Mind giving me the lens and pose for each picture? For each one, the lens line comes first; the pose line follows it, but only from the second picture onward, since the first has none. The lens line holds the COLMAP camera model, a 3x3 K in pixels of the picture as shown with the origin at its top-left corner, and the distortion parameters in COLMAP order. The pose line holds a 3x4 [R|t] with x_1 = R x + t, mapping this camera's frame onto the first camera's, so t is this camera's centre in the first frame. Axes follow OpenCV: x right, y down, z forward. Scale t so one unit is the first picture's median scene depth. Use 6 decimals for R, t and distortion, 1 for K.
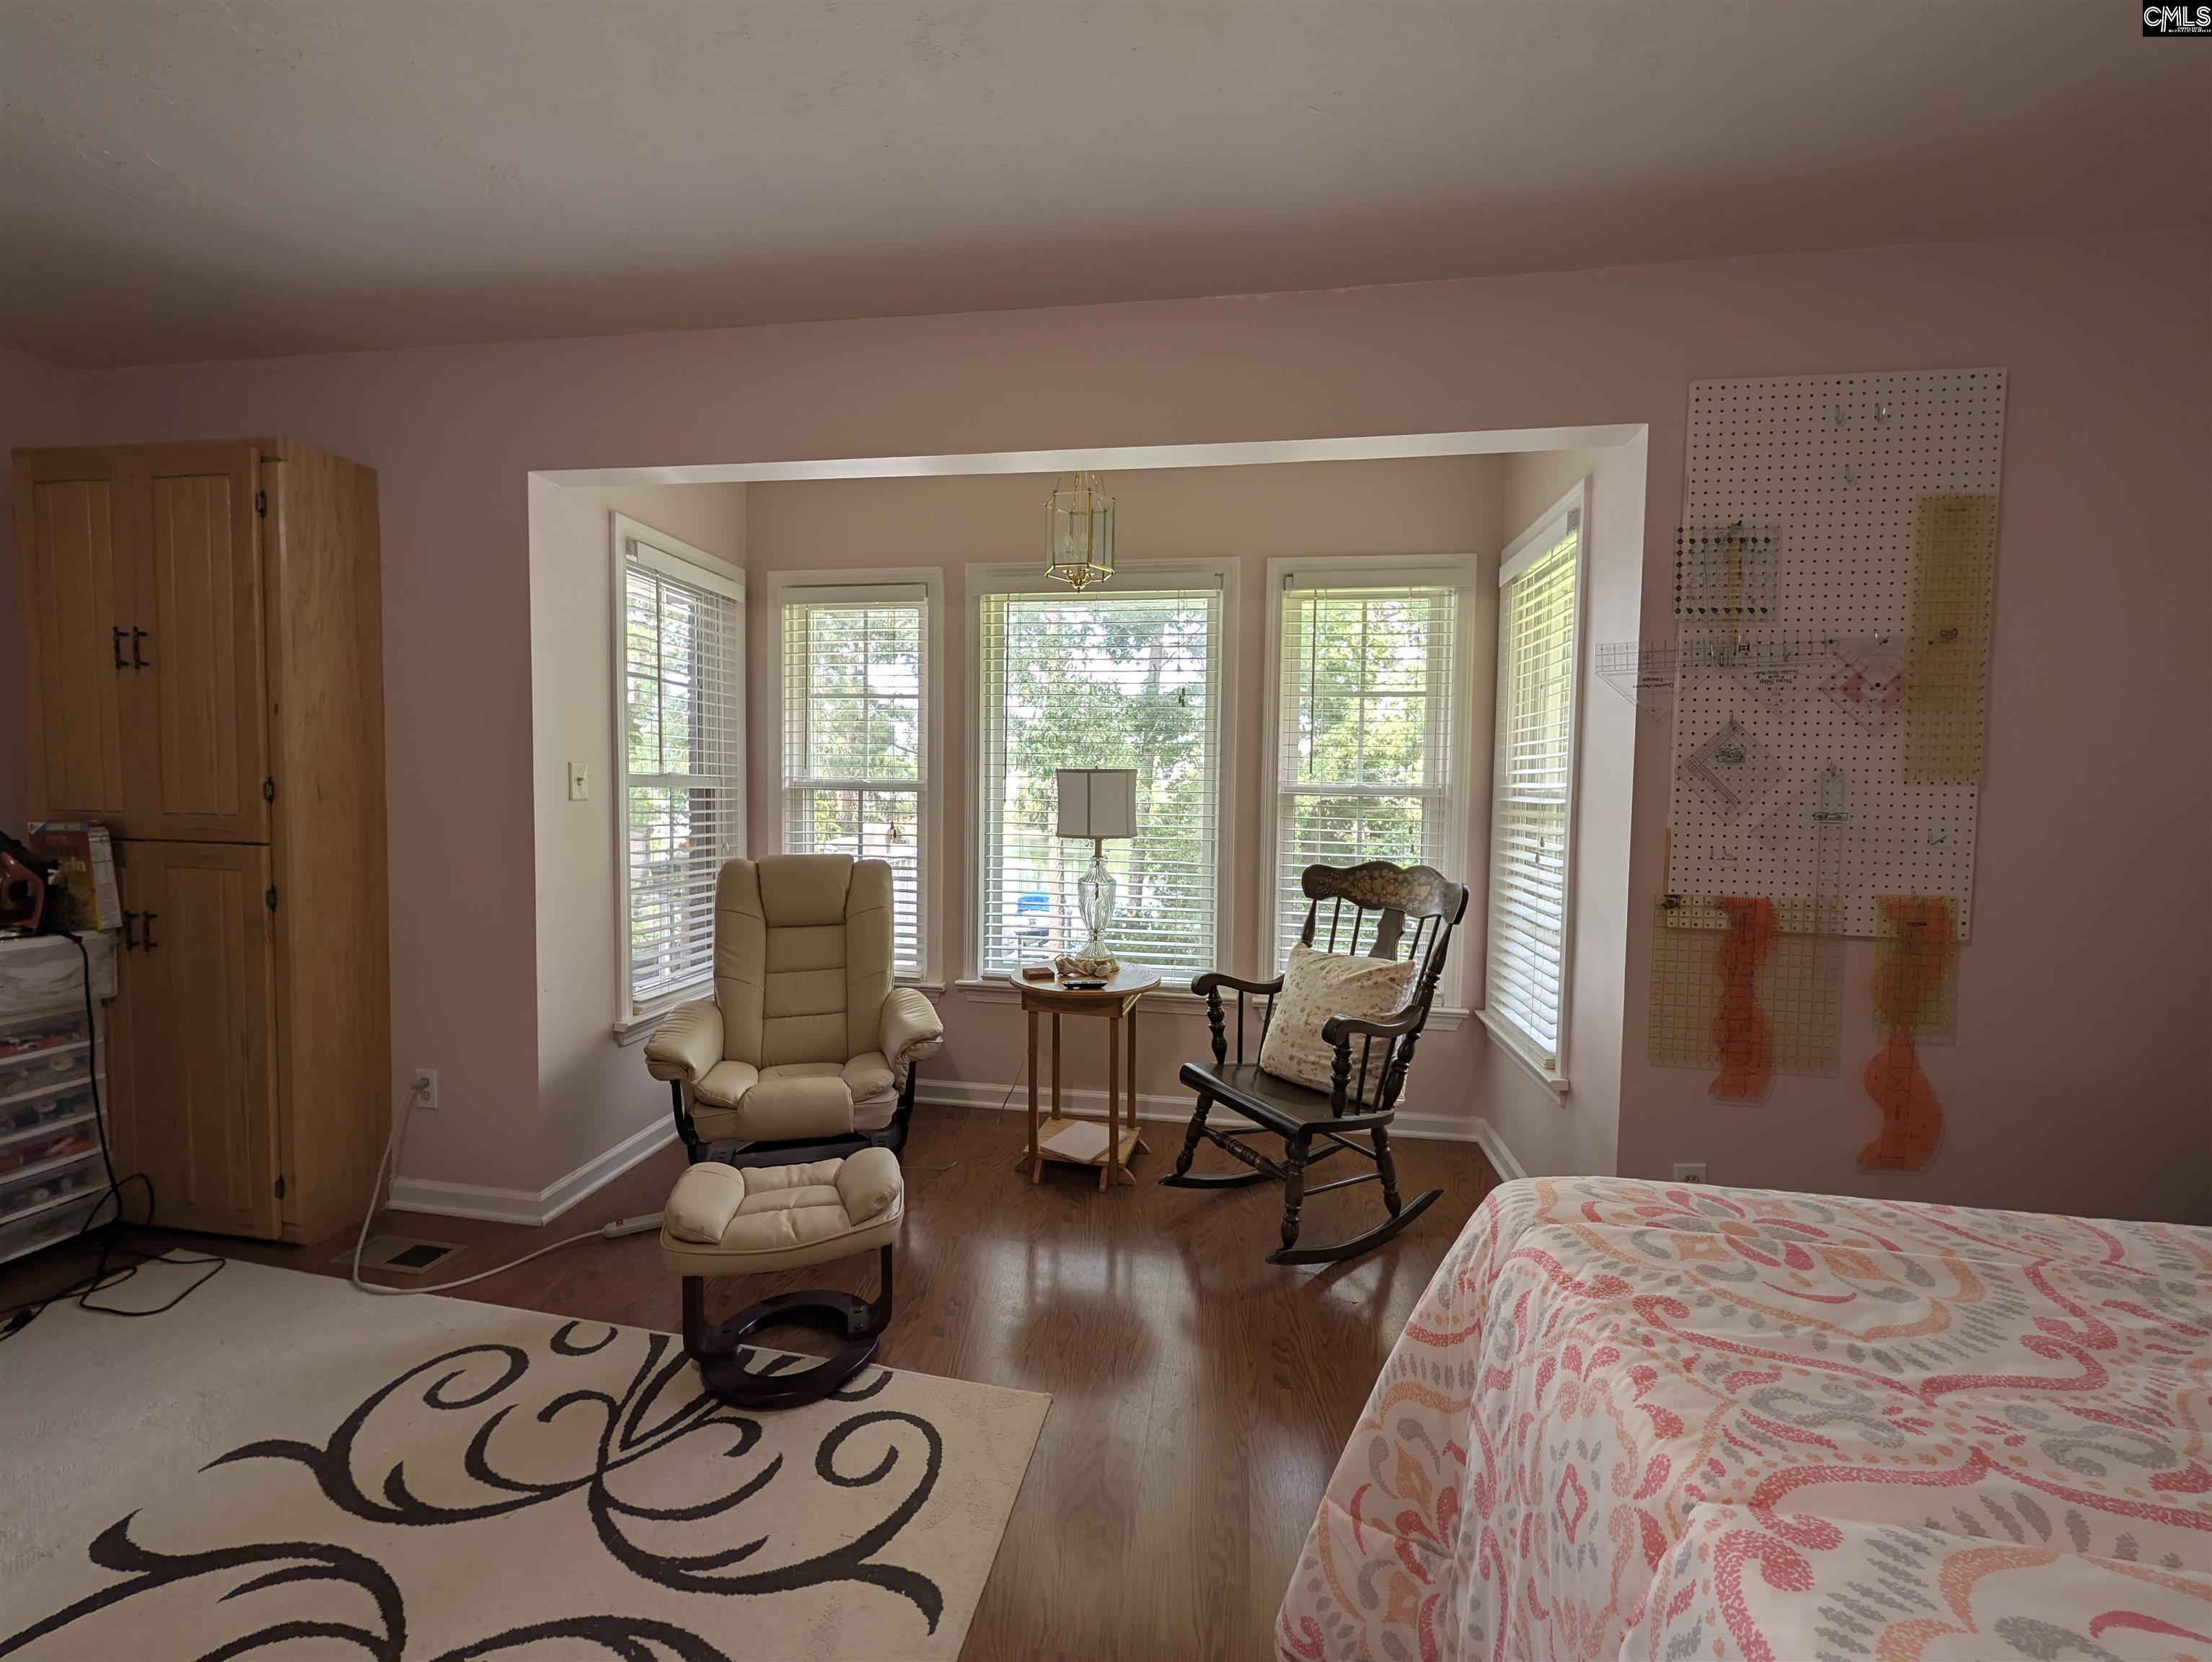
lens RADIAL K [[862.8, 0, 1105.3], [0, 862.8, 822.1], [0, 0, 1]] dist [-0.000300, -0.000351]
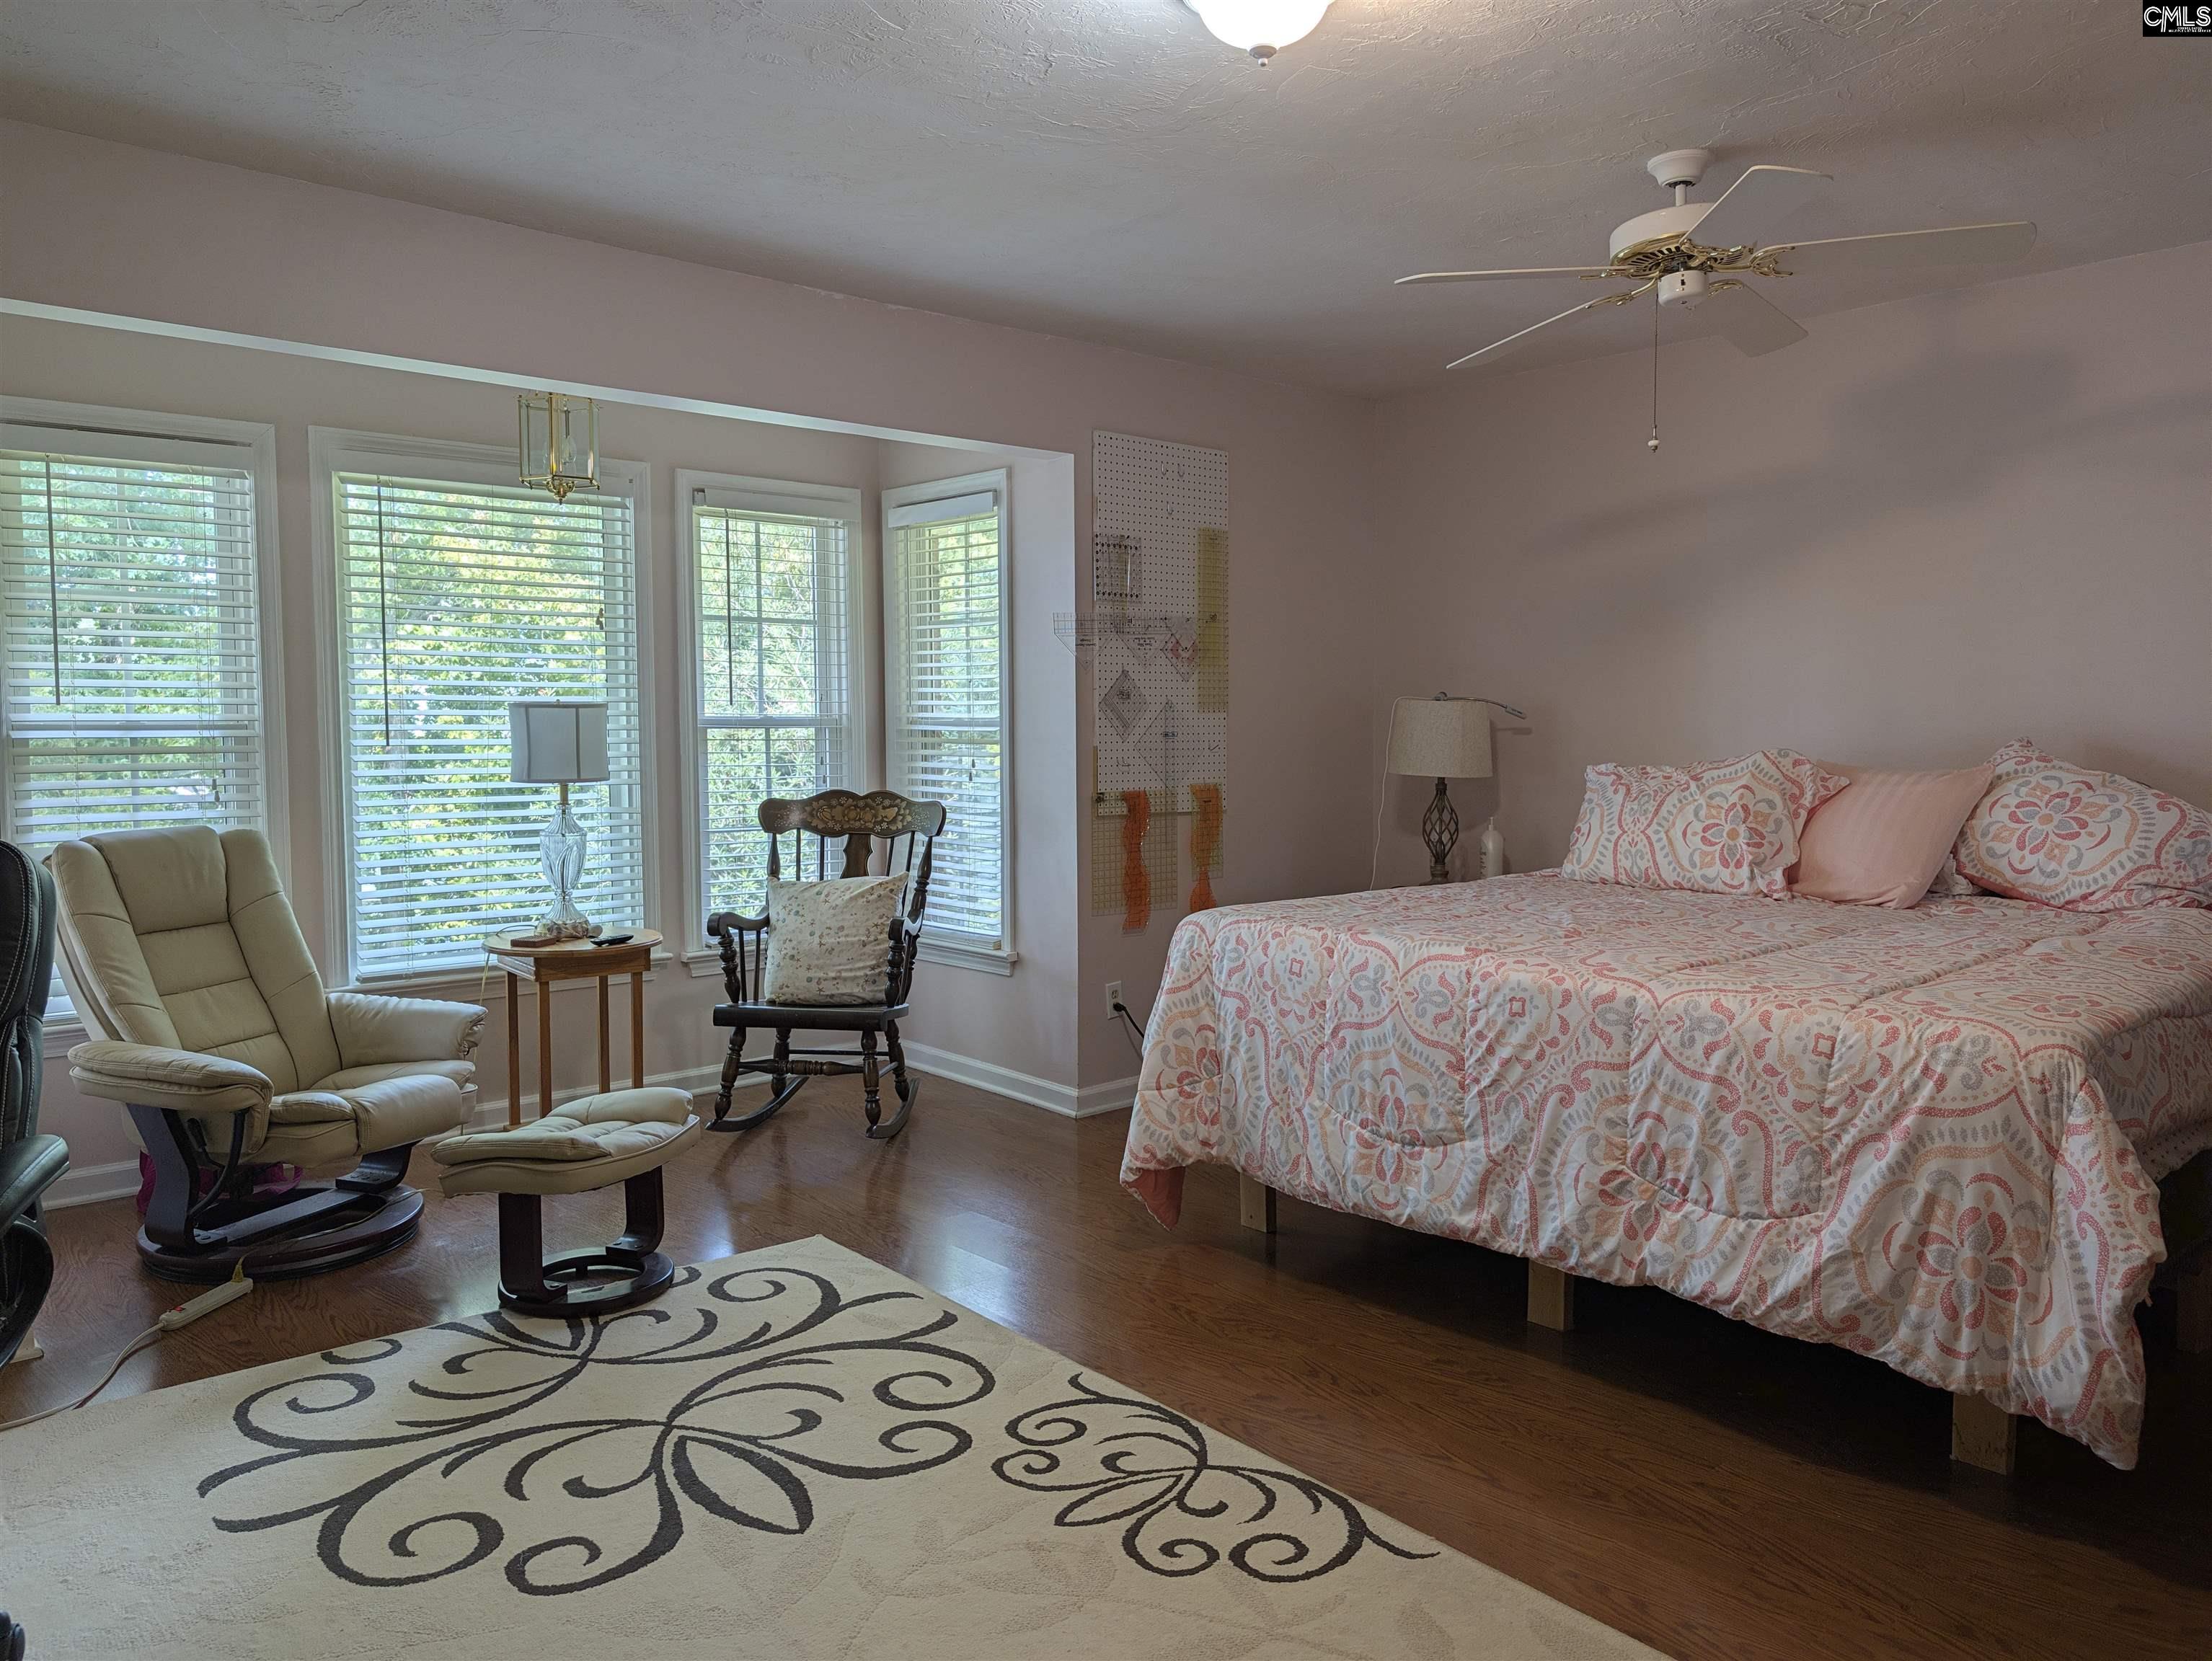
lens RADIAL K [[1593.6, 0, 1099.3], [0, 1593.6, 784.0], [0, 0, 1]] dist [0.011689, -0.008166]
pose [[0.625490, -0.049654, 0.778651, -1.371788], [0.042066, 0.998668, 0.029893, -0.008218], [-0.779097, 0.014057, 0.626745, -0.632526]]
